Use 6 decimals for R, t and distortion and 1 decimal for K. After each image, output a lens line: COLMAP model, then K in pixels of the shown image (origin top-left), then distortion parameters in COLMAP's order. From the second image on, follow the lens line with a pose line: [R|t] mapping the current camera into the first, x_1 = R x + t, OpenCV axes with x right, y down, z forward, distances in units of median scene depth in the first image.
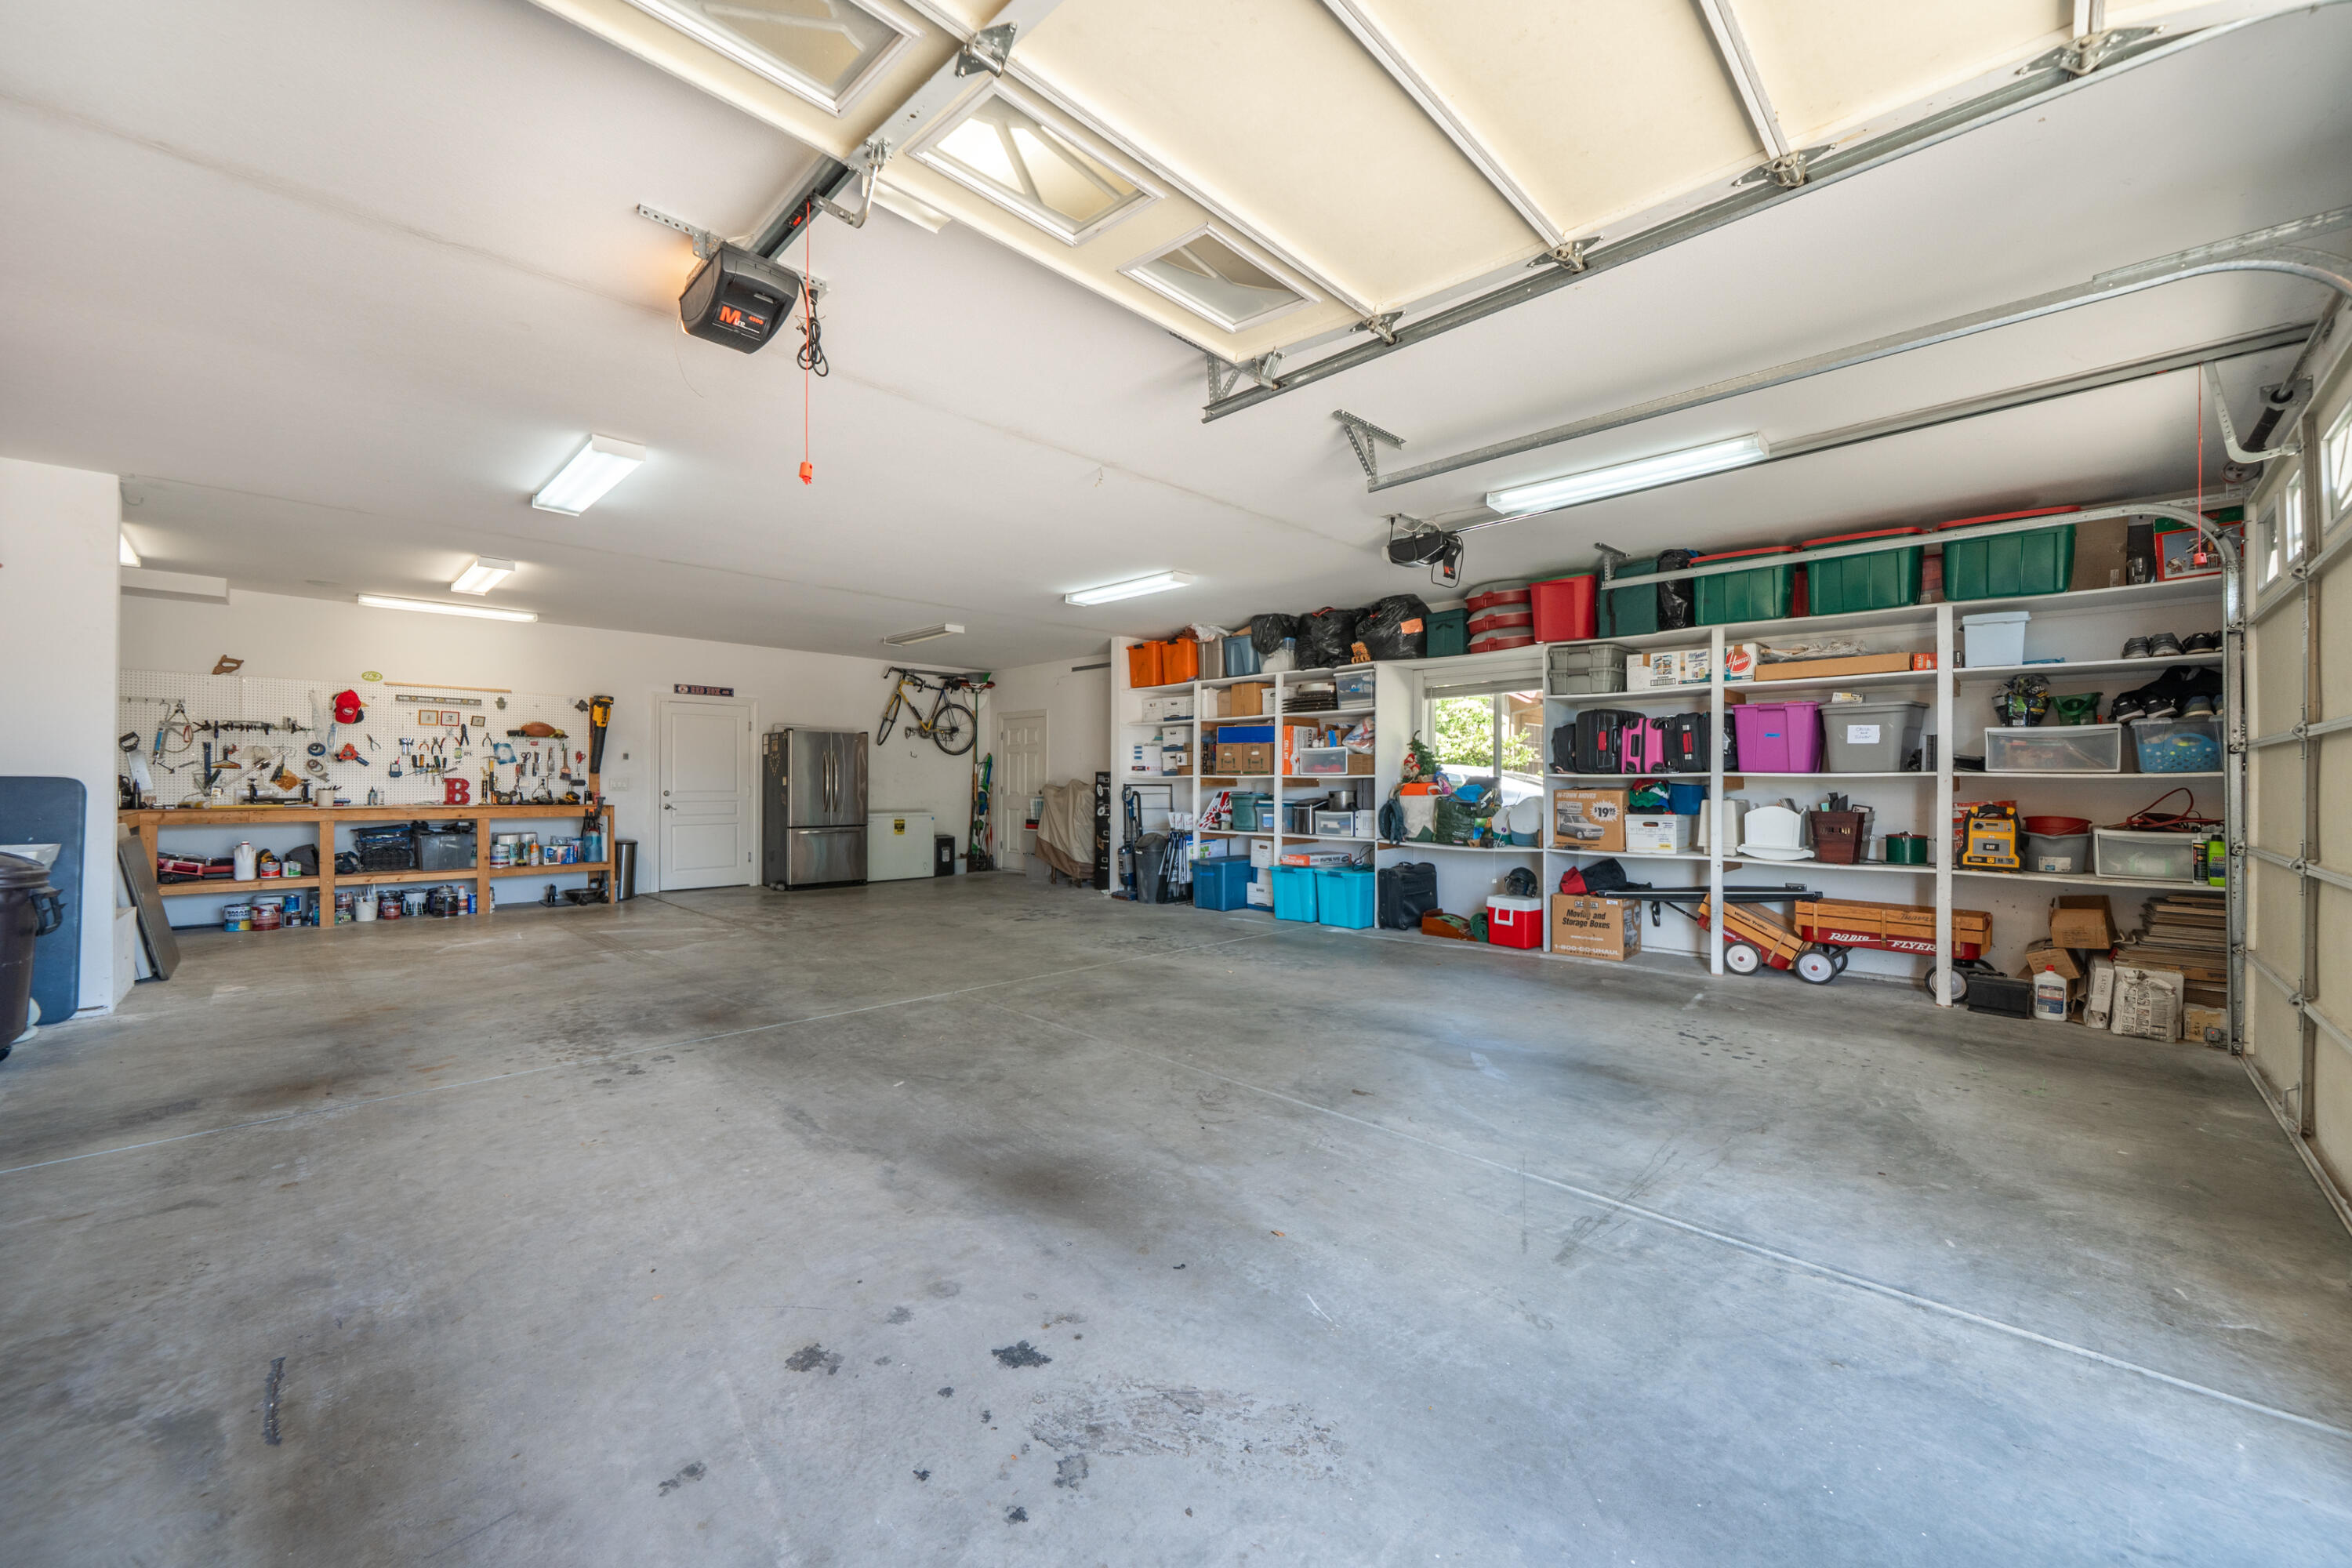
lens RADIAL K [[840.7, 0, 1186.0], [0, 840.7, 781.6], [0, 0, 1]] dist [-0.002018, -0.000118]
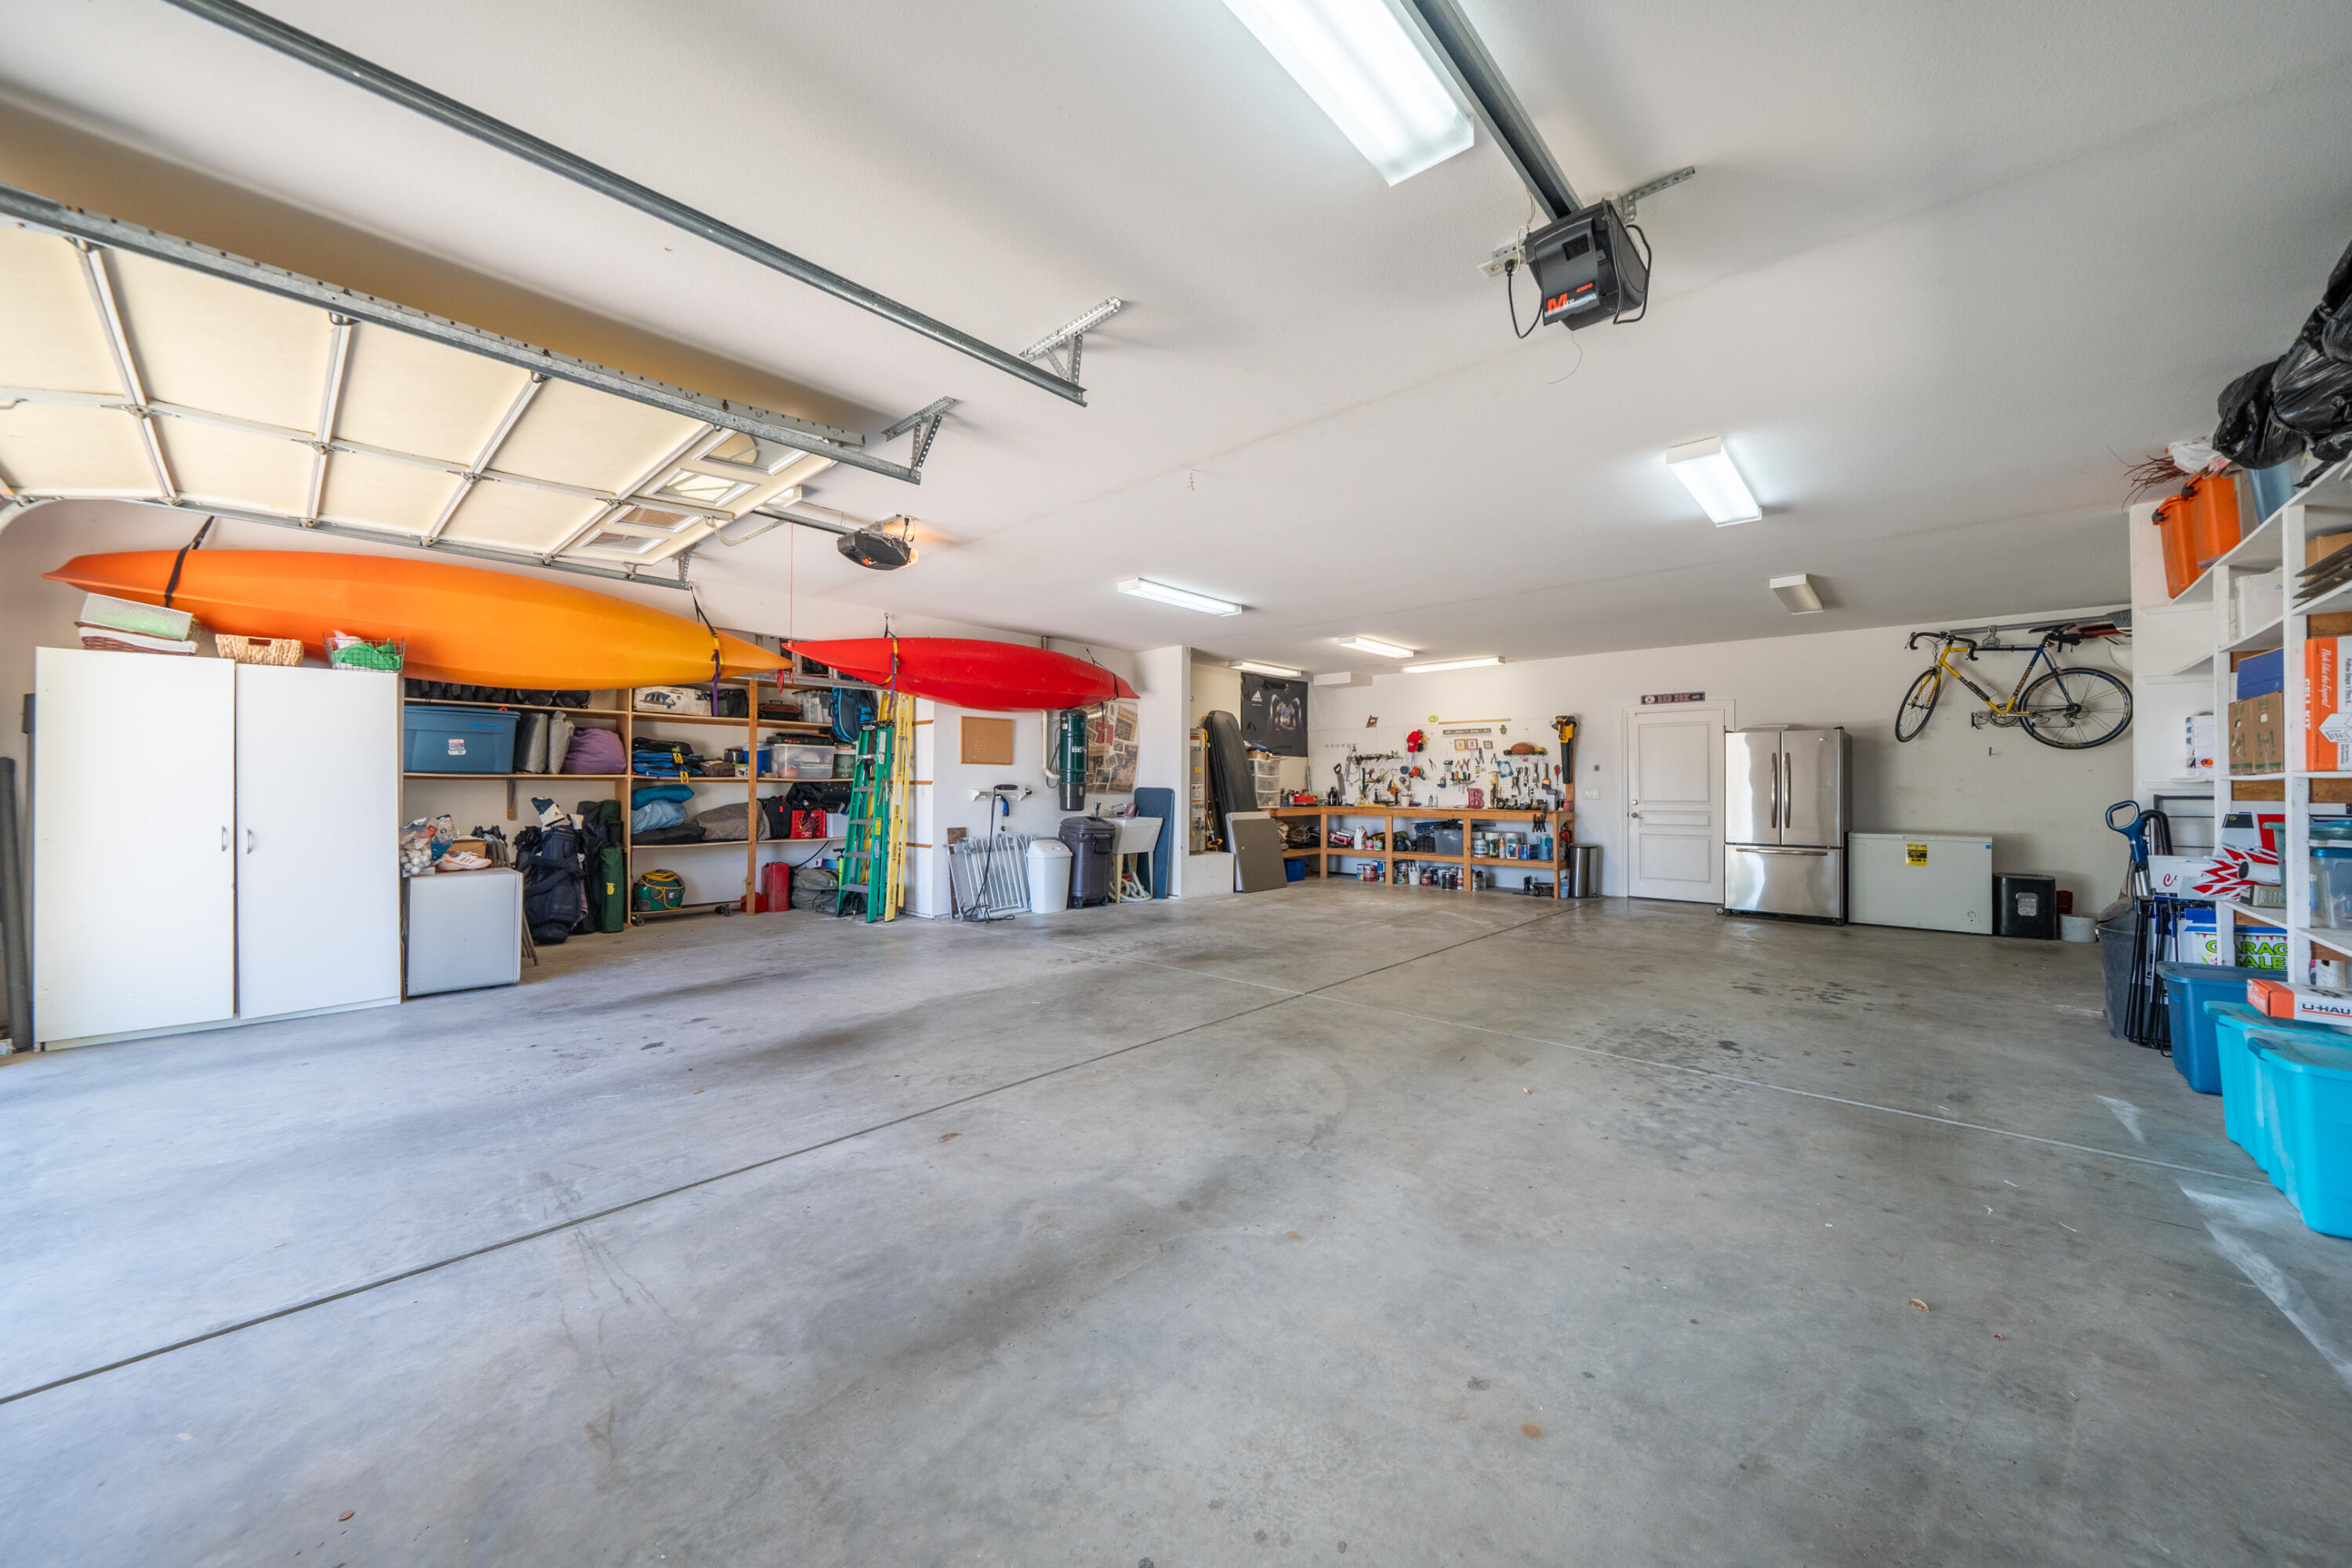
lens RADIAL K [[818.1, 0, 1180.7], [0, 818.1, 790.9], [0, 0, 1]] dist [-0.009965, 0.000120]
pose [[0.075314, 0.000319, -0.997160, 0.850748], [-0.001733, 0.999998, 0.000189, 0.001284], [0.997158, 0.001713, 0.075315, 0.919917]]
